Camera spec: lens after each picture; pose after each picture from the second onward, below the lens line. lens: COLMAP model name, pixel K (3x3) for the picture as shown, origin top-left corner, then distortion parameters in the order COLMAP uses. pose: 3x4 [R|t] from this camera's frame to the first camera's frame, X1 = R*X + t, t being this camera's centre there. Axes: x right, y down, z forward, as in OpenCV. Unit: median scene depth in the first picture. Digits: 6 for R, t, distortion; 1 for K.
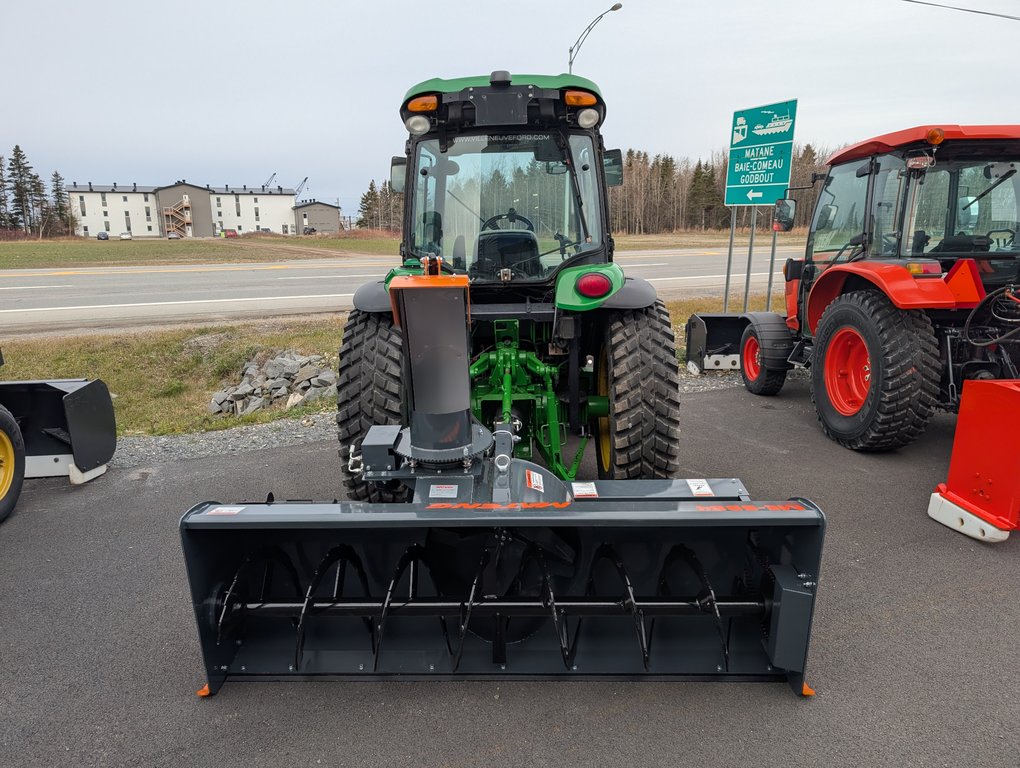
lens RADIAL K [[742.6, 0, 507.2], [0, 742.6, 384.8], [0, 0, 1]] dist [0.006296, -0.002197]
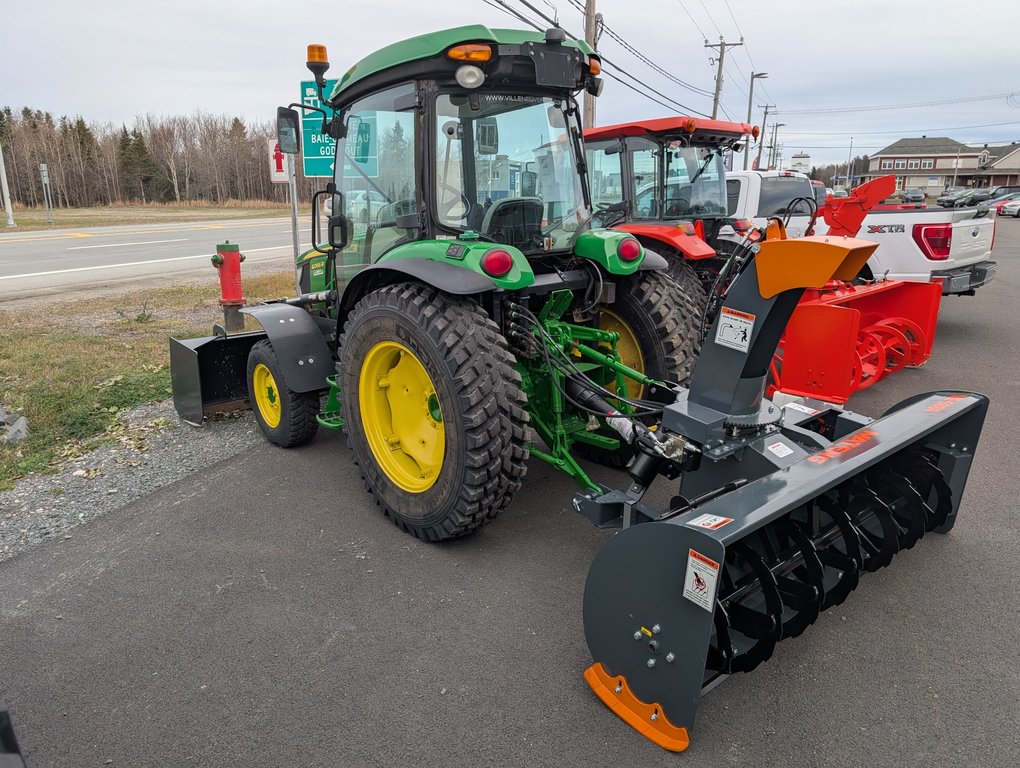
lens RADIAL K [[739.6, 0, 502.7], [0, 739.6, 376.3], [0, 0, 1]] dist [0.003844, 0.003193]
pose [[0.745027, -0.155552, 0.648643, -0.108053], [0.139596, 0.987256, 0.076416, -0.009348], [-0.652263, 0.033616, 0.757247, 0.049406]]
